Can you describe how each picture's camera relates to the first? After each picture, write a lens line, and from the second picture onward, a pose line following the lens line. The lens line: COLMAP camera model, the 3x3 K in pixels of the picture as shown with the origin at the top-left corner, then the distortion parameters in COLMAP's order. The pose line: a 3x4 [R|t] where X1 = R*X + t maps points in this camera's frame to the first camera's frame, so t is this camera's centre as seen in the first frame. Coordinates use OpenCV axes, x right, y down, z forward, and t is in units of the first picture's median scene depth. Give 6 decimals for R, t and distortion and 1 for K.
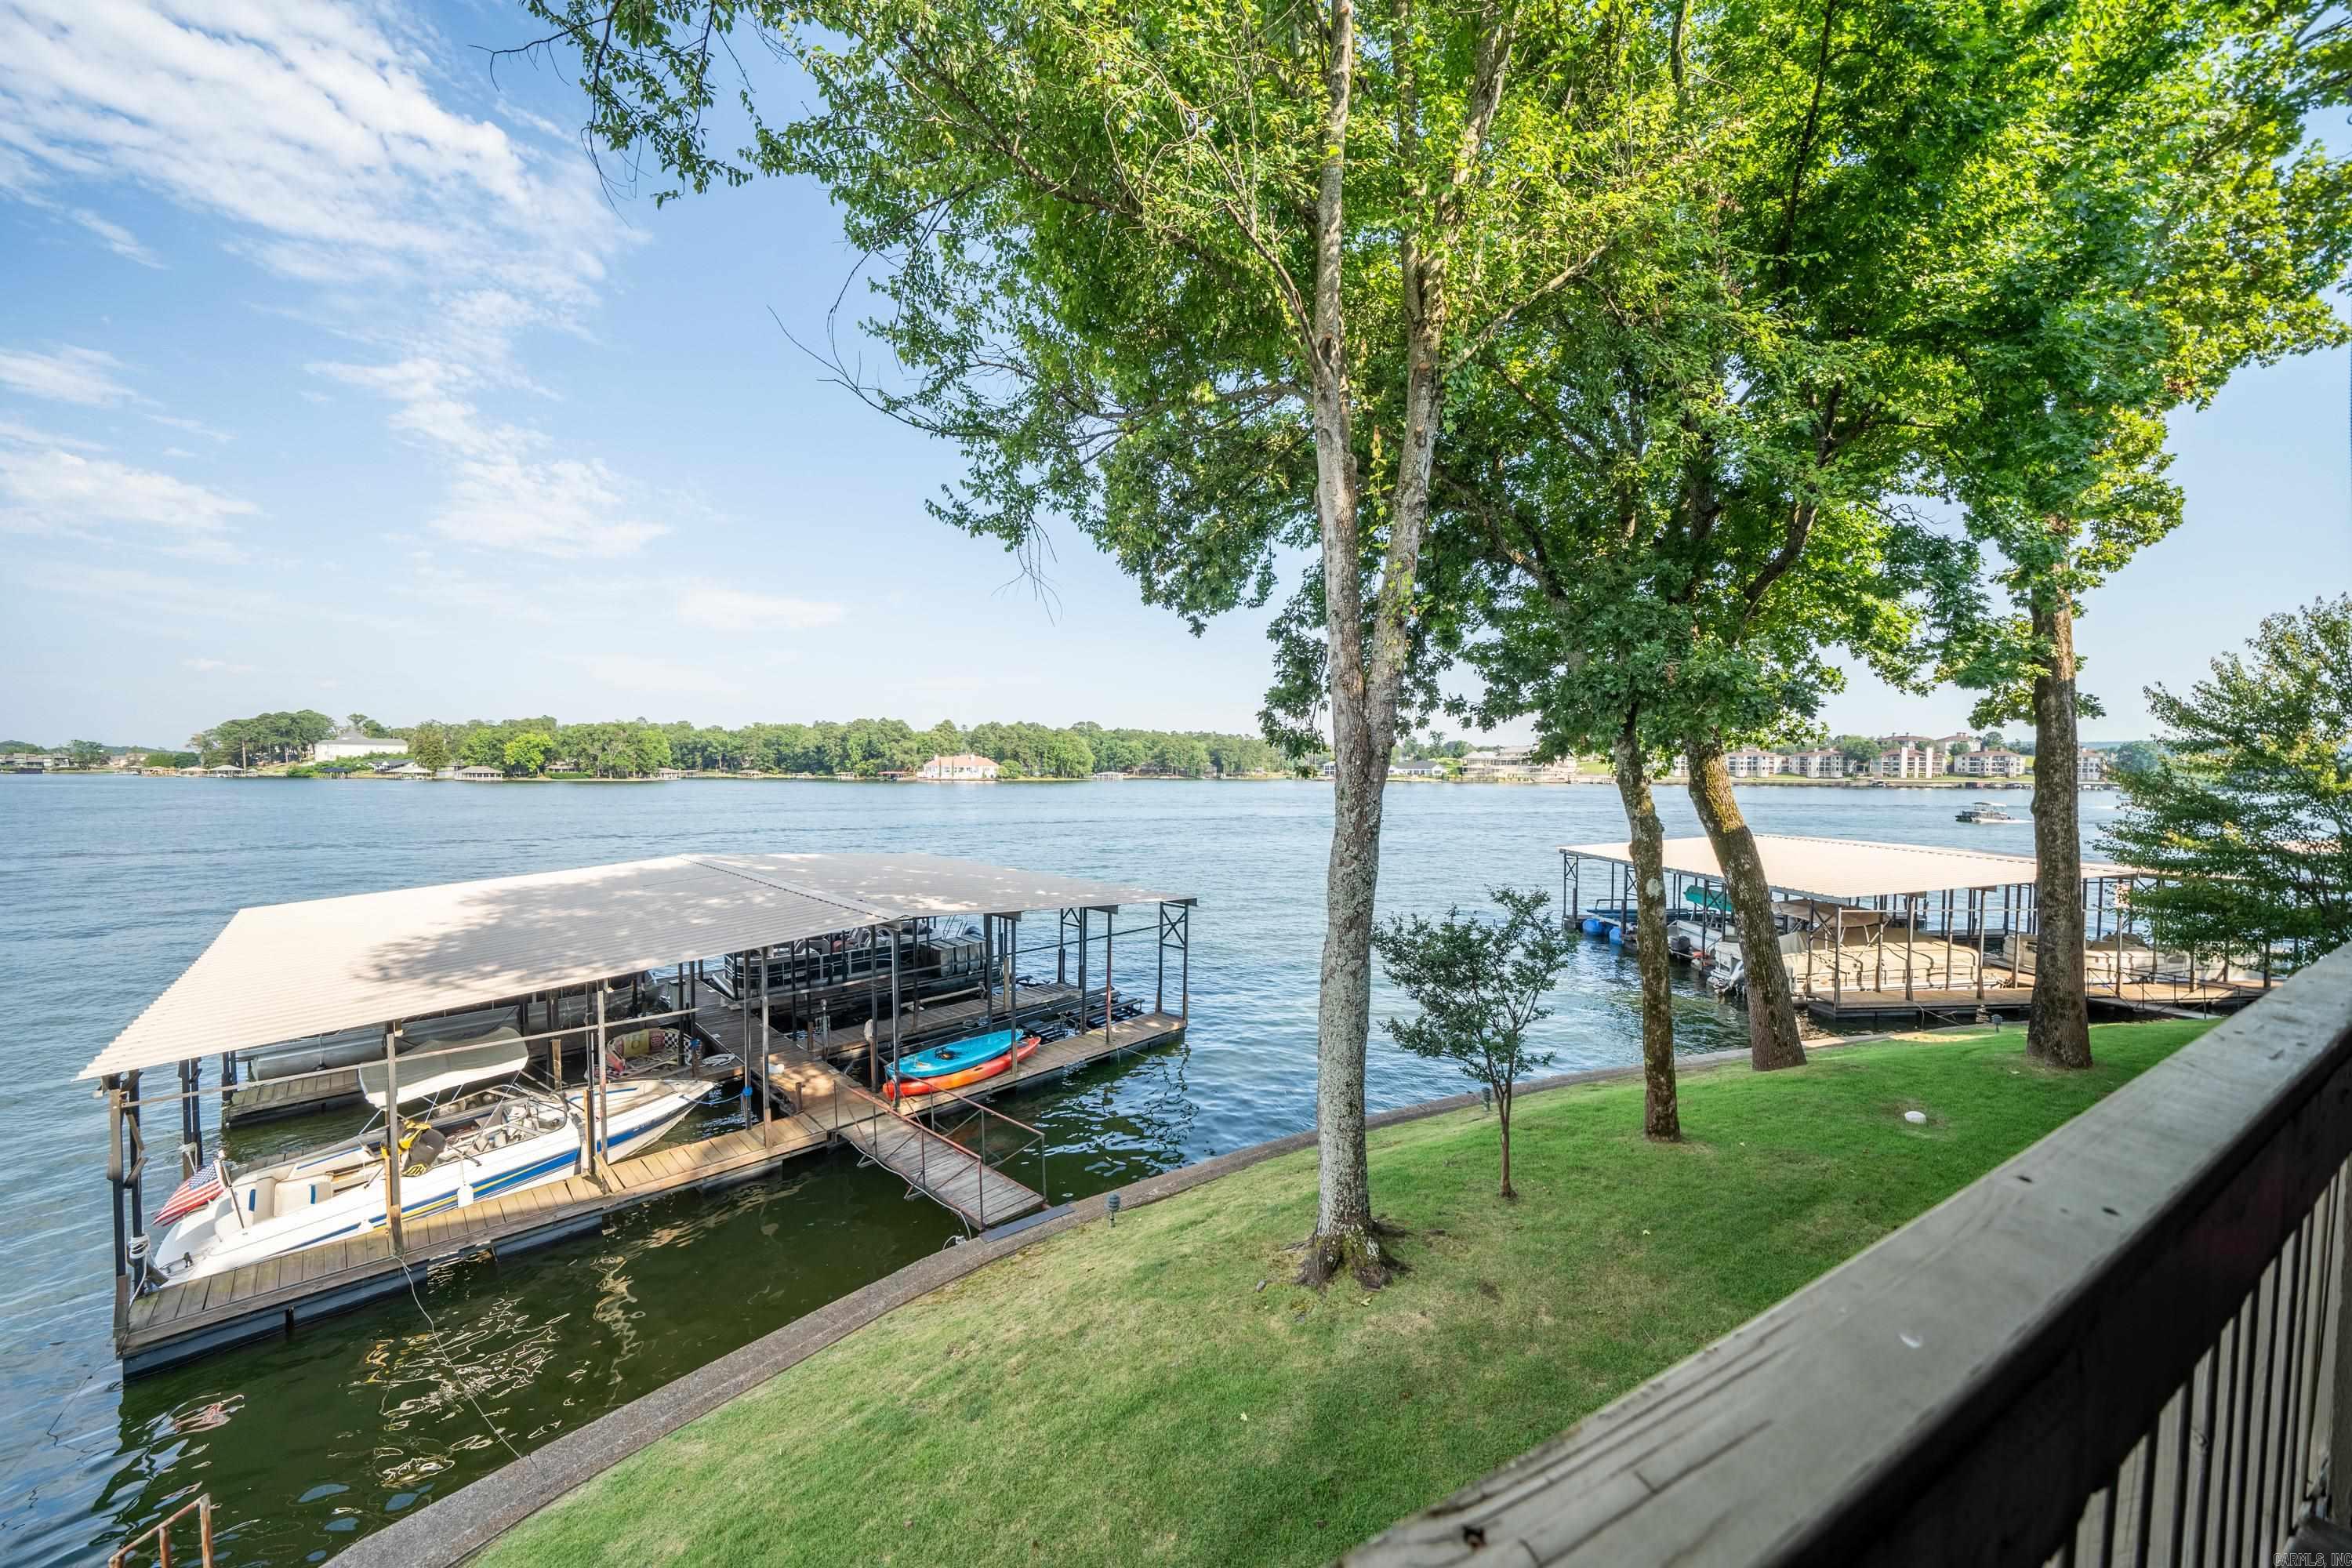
lens RADIAL K [[816.0, 0, 1163.7], [0, 816.0, 765.1], [0, 0, 1]] dist [-0.004846, 0.000136]
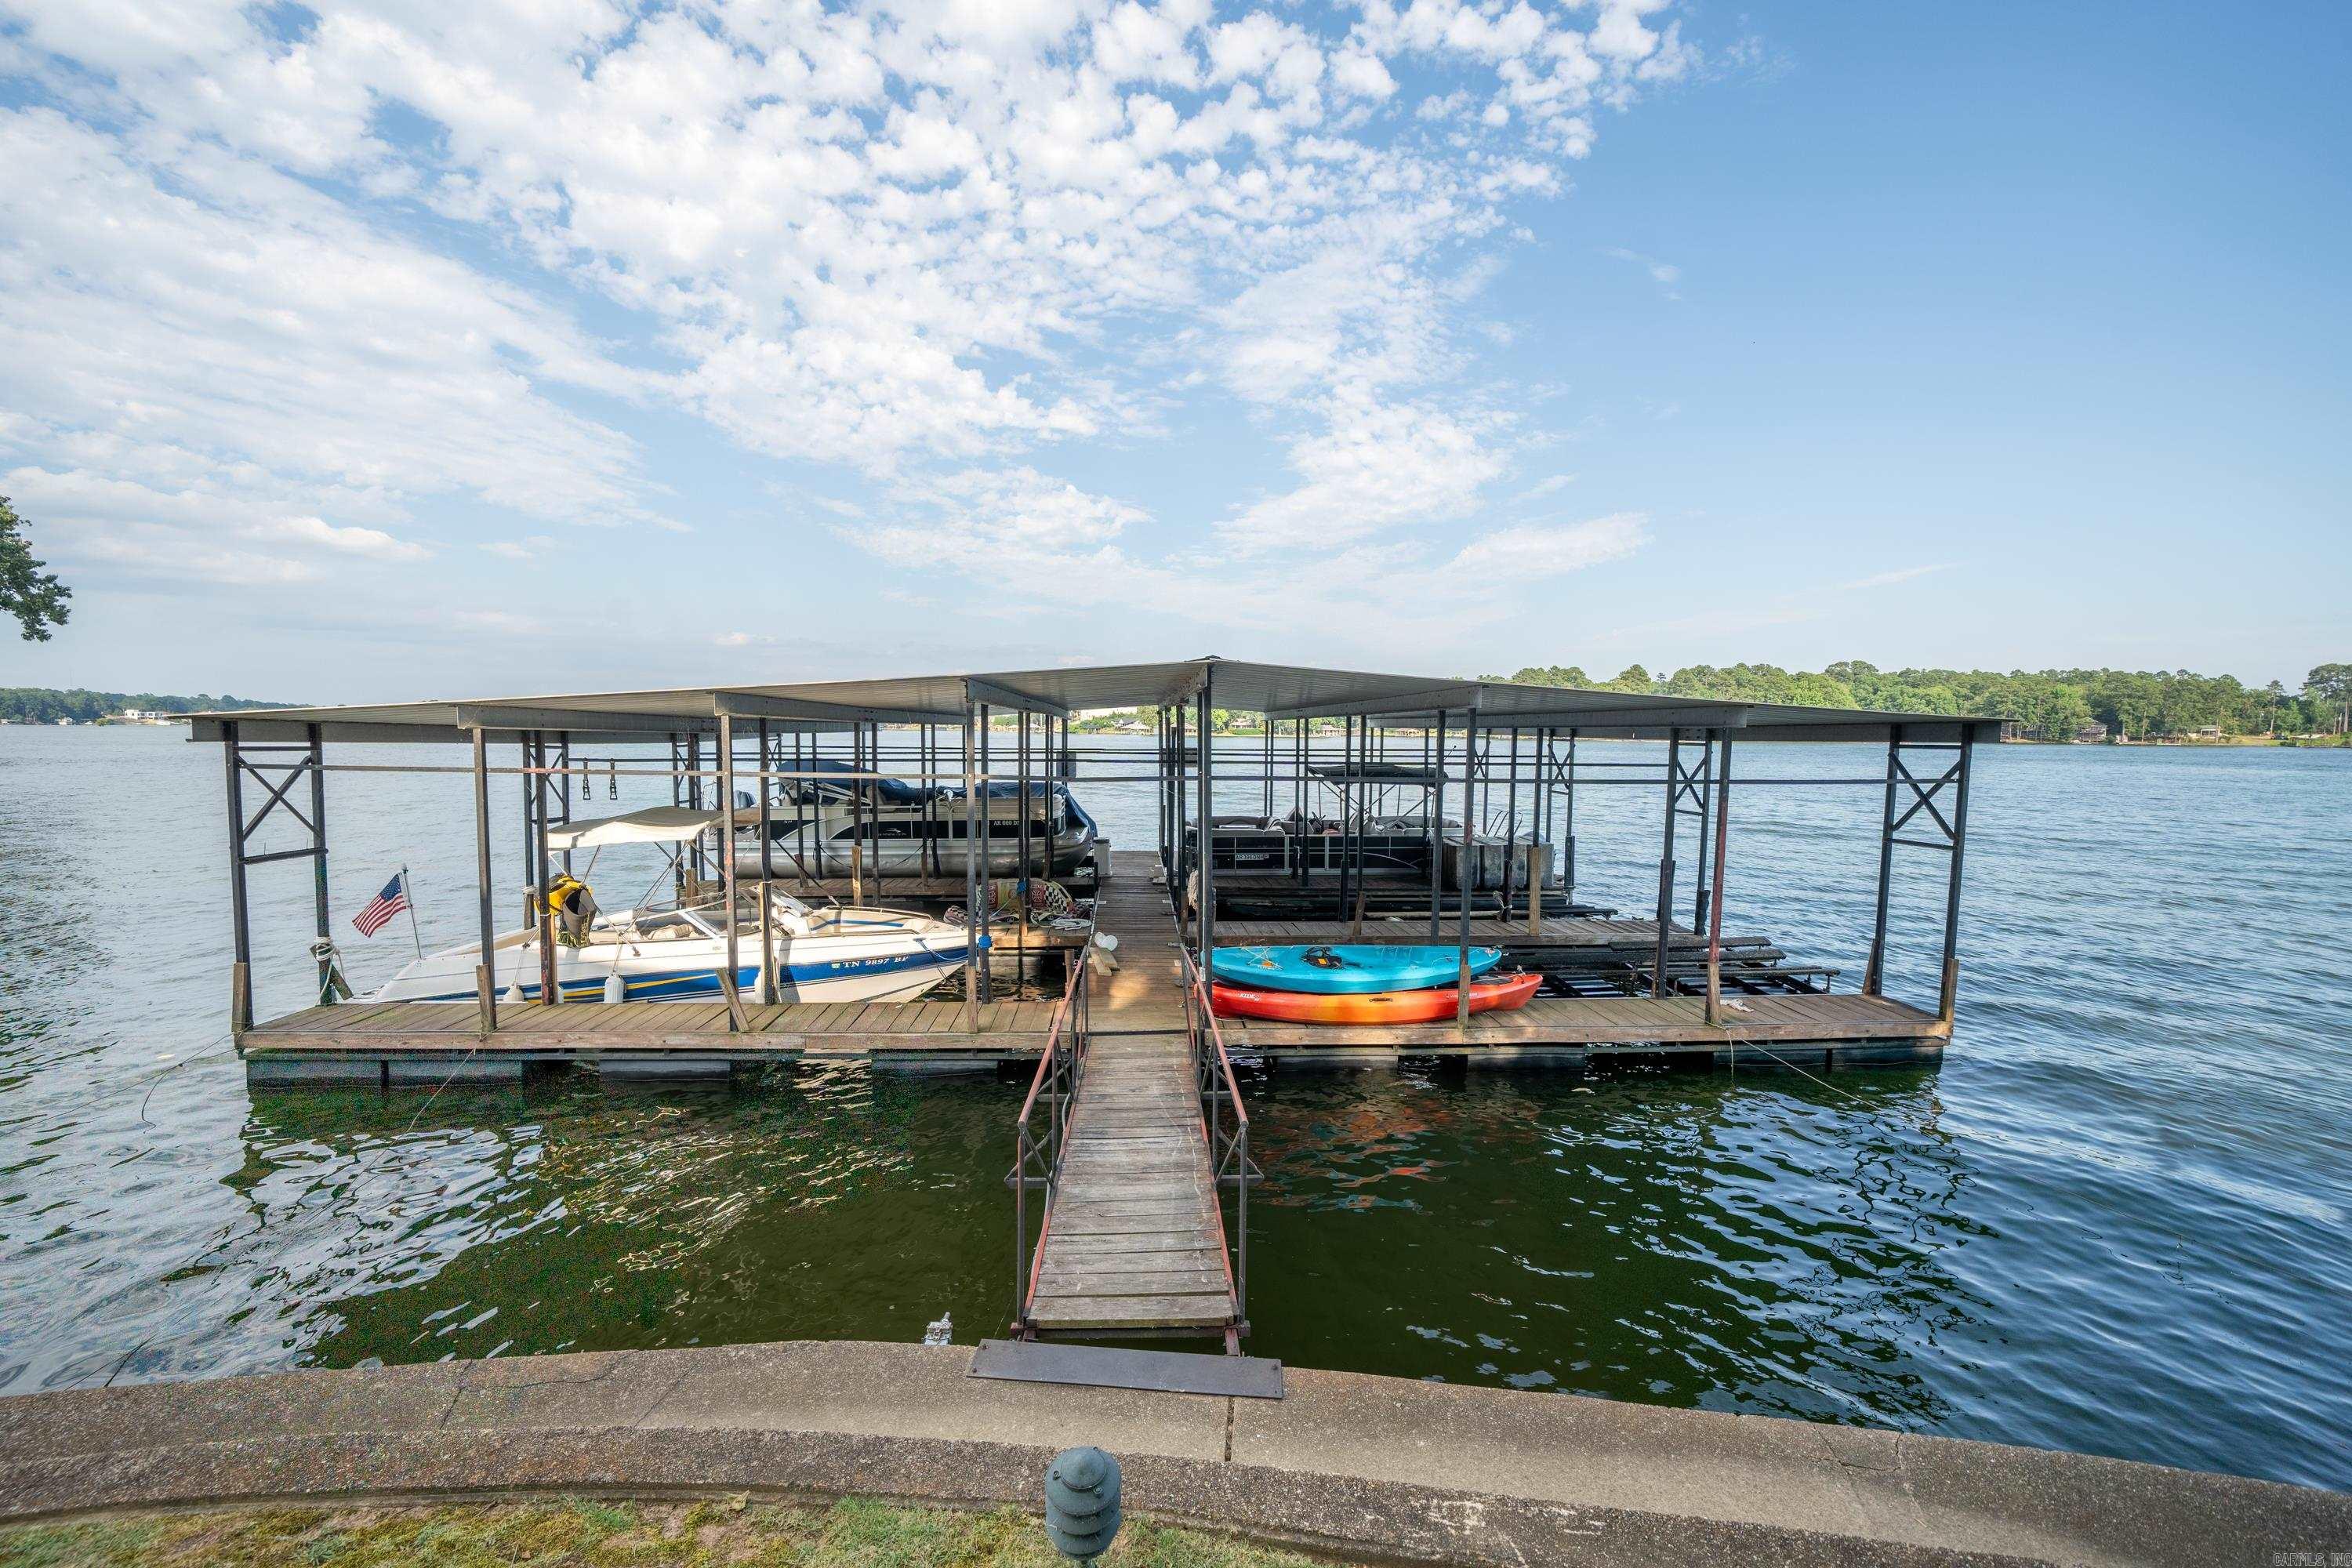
lens RADIAL K [[964.4, 0, 1171.9], [0, 964.4, 770.5], [0, 0, 1]] dist [-0.012879, 0.004950]
pose [[0.759223, 0.038895, -0.649667, 0.058167], [-0.007205, 0.998654, 0.051370, 0.252072], [0.650791, -0.034321, 0.758481, 0.592390]]
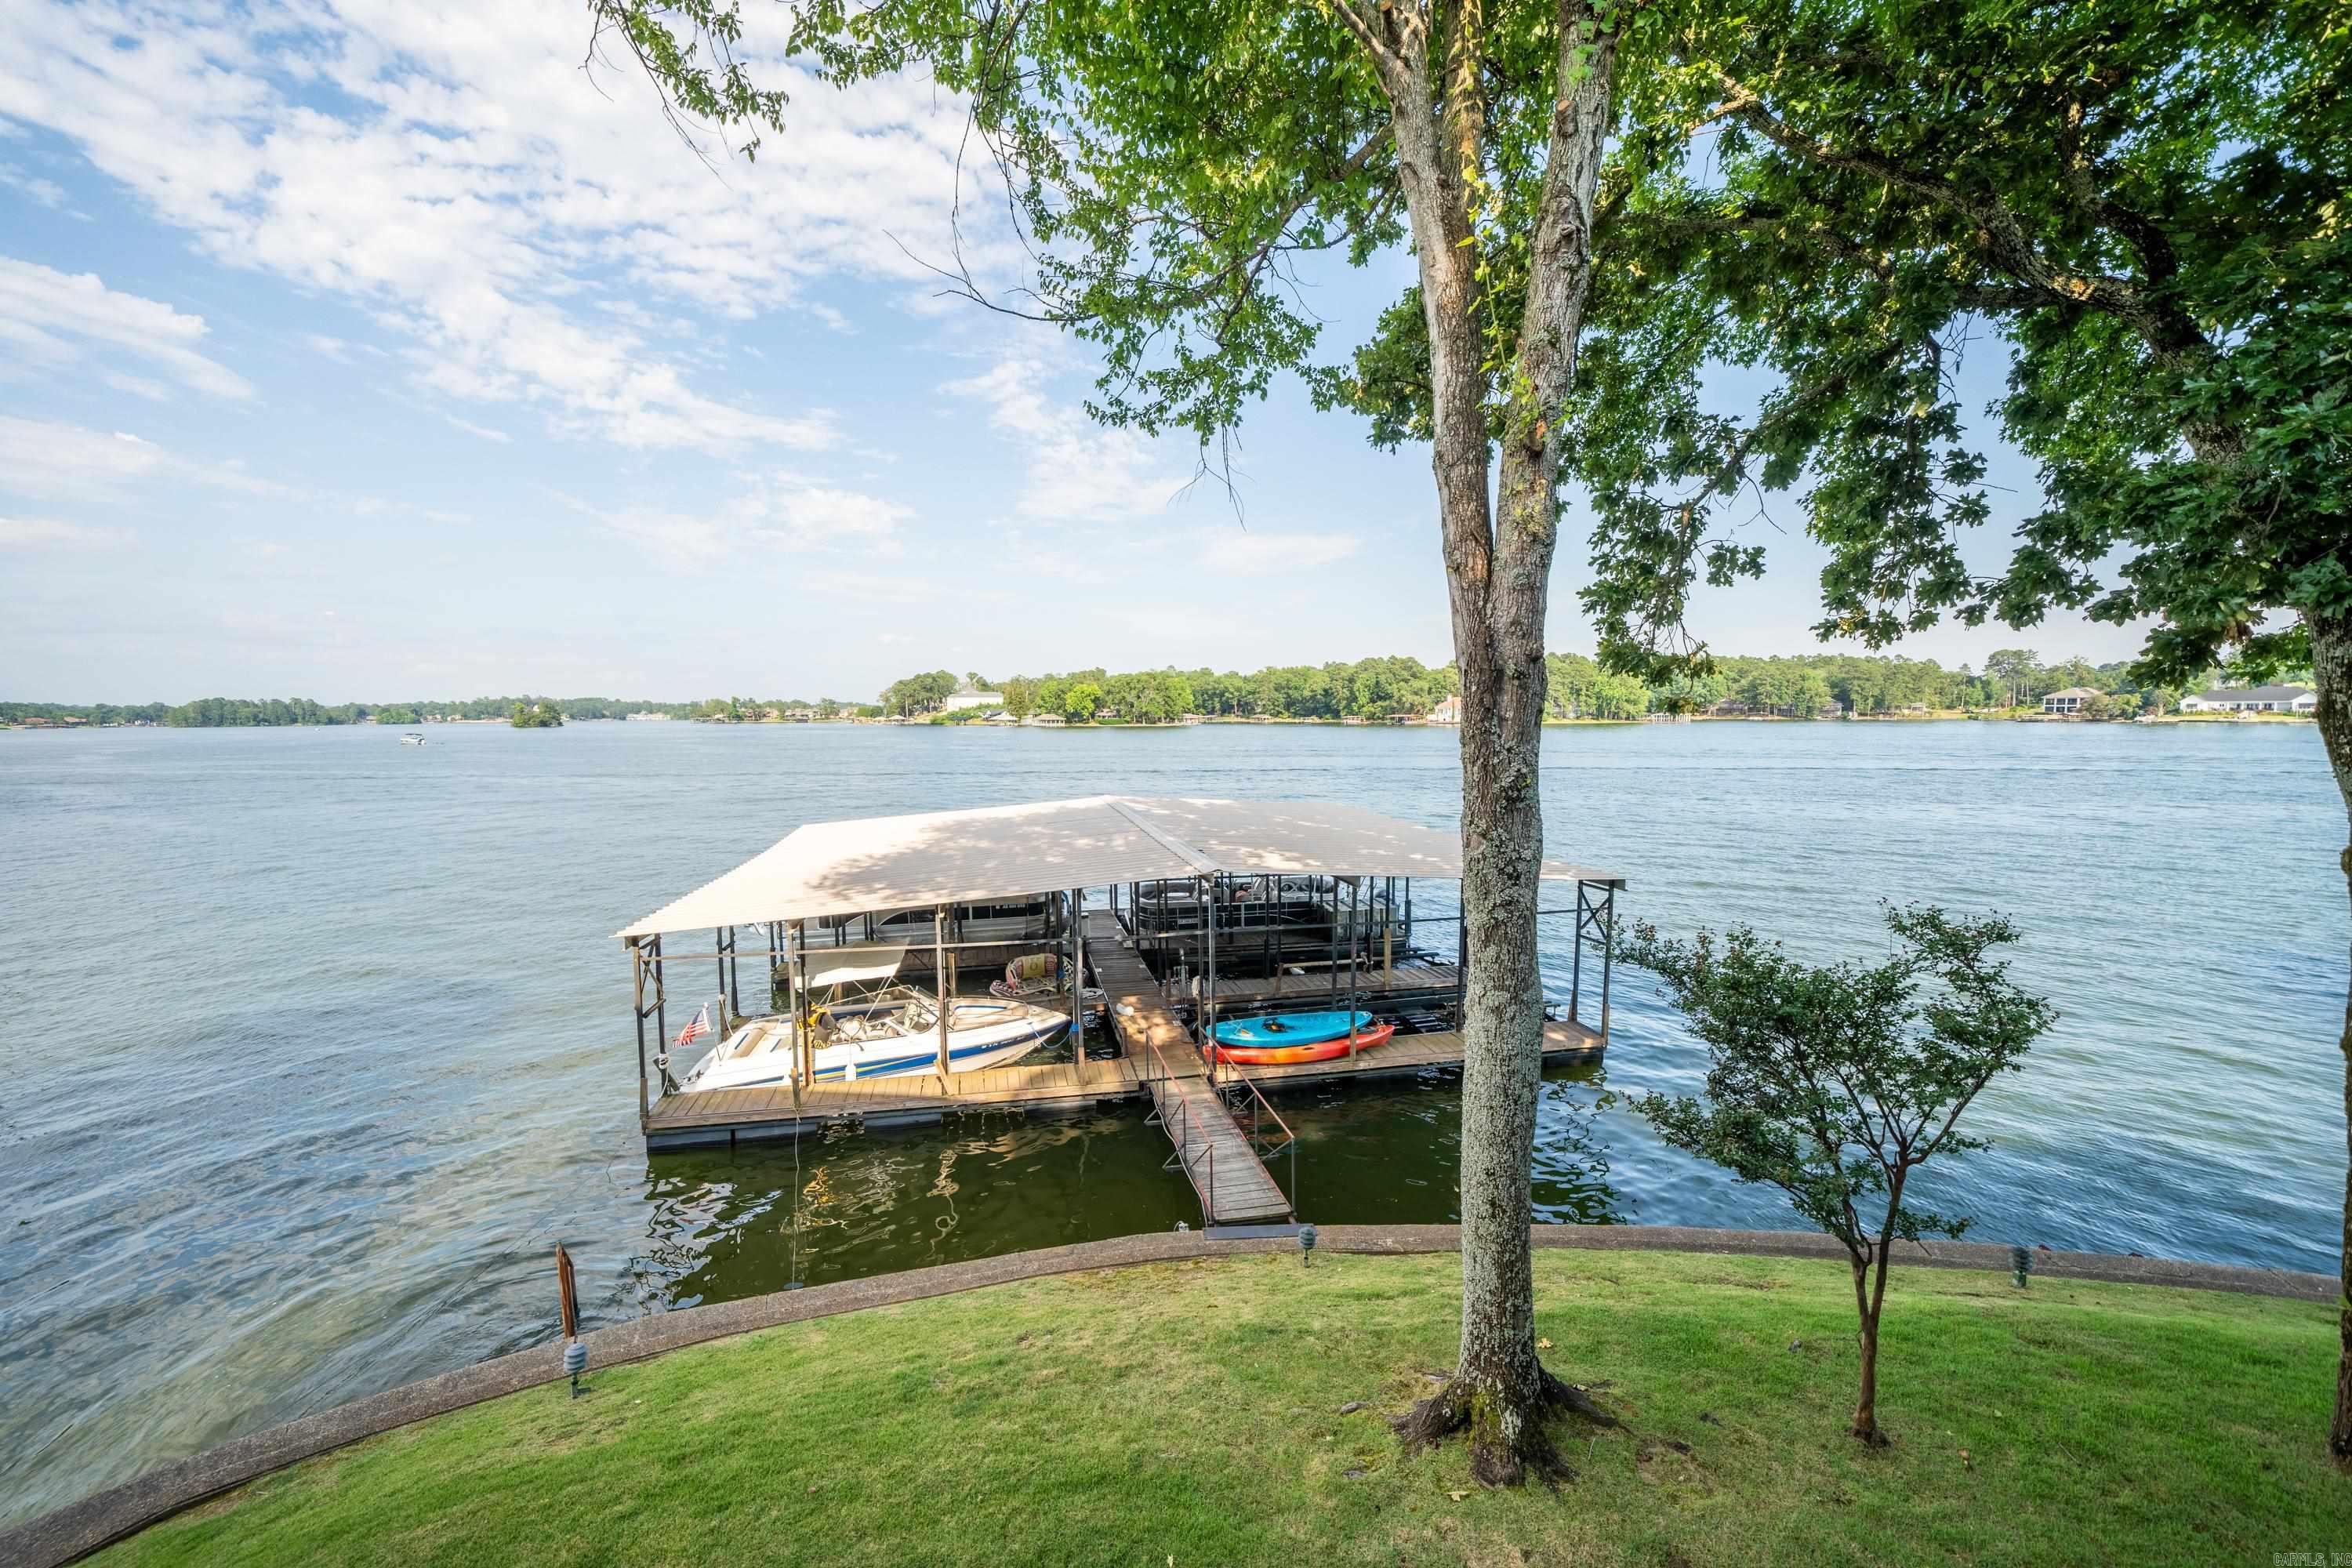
lens RADIAL K [[911.6, 0, 1166.8], [0, 911.6, 770.0], [0, 0, 1]] dist [-0.000344, -0.000039]
pose [[0.839255, 0.022350, -0.543279, 0.212299], [0.015104, 0.997811, 0.064381, 0.005797], [0.543529, -0.062238, 0.837080, 0.131577]]
